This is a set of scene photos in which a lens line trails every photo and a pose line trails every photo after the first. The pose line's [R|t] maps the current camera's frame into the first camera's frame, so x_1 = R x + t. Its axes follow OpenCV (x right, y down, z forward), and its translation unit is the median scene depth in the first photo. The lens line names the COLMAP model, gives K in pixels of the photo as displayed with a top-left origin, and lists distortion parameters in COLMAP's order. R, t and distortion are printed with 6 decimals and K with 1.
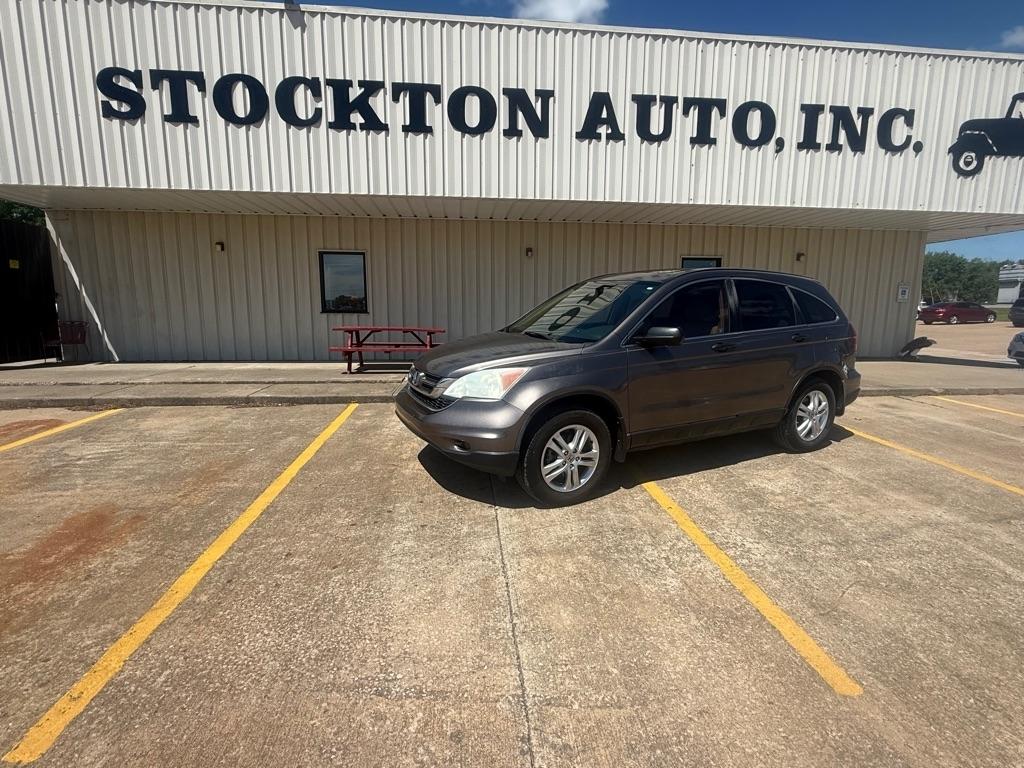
lens RADIAL K [[493.1, 0, 513.7], [0, 493.1, 383.3], [0, 0, 1]] dist [0.000065, -0.000198]
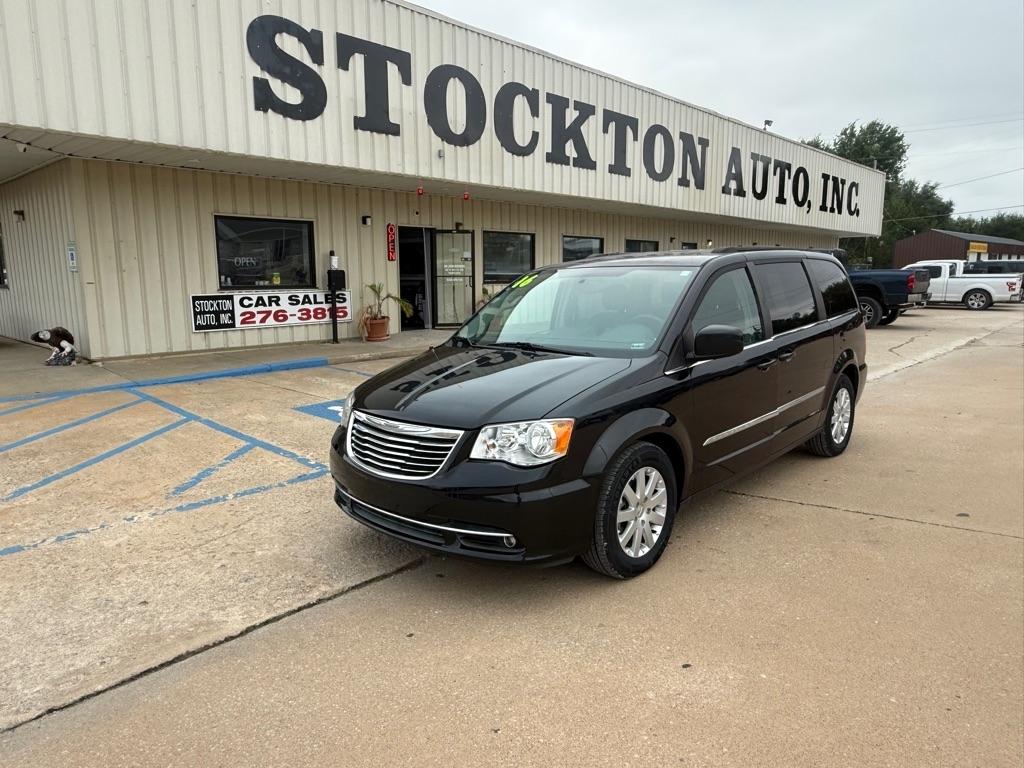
lens RADIAL K [[651.7, 0, 508.5], [0, 651.7, 383.3], [0, 0, 1]] dist [-0.001212, 0.001123]
pose [[0.784110, -0.108502, 0.611063, -1.011556], [0.106618, 0.993511, 0.039600, -0.244472], [-0.611395, 0.034100, 0.790591, 0.309339]]
